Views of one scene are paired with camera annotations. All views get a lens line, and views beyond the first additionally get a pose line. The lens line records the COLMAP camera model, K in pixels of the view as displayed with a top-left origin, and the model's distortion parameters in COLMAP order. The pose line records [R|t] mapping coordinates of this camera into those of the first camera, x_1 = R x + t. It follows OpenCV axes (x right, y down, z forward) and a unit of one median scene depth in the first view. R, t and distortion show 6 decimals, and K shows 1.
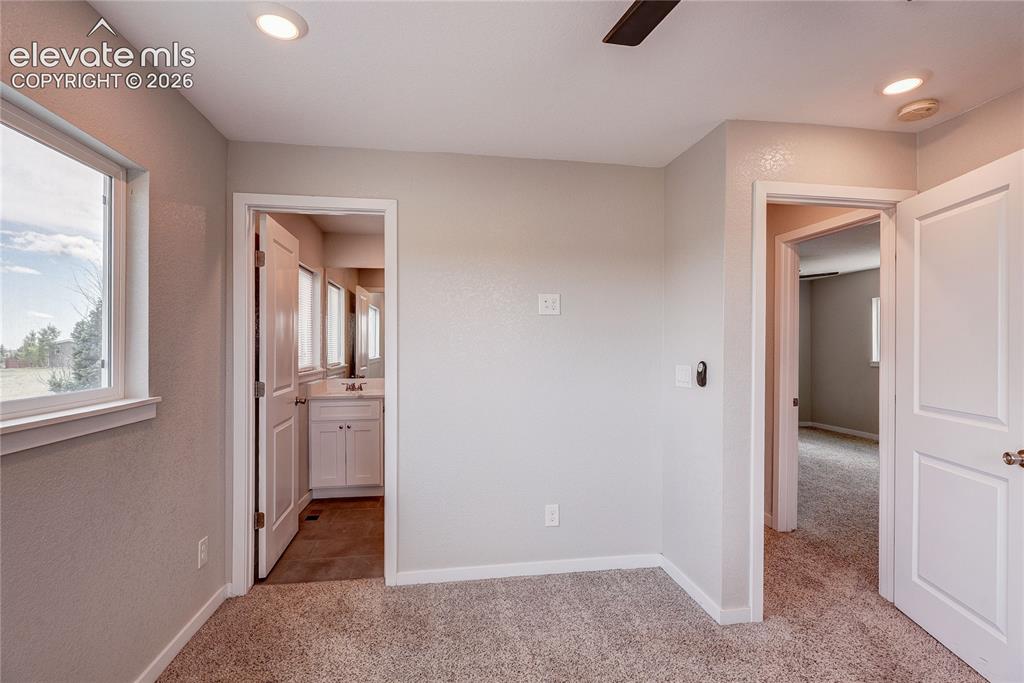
lens RADIAL K [[479.4, 0, 517.6], [0, 479.4, 345.7], [0, 0, 1]] dist [-0.003813, 0.000638]
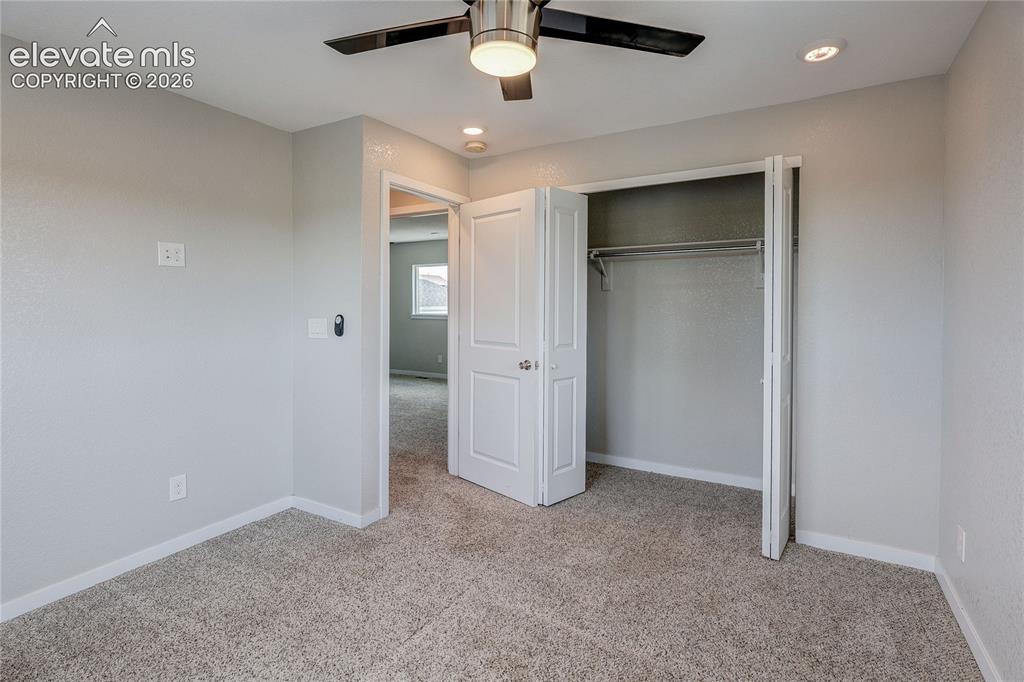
lens RADIAL K [[481.0, 0, 510.0], [0, 481.0, 316.7], [0, 0, 1]] dist [-0.000440, -0.000066]
pose [[0.641940, -0.021838, 0.766444, -0.257022], [-0.000873, 0.999573, 0.029212, 0.003388], [-0.766755, -0.019422, 0.641646, -0.072187]]
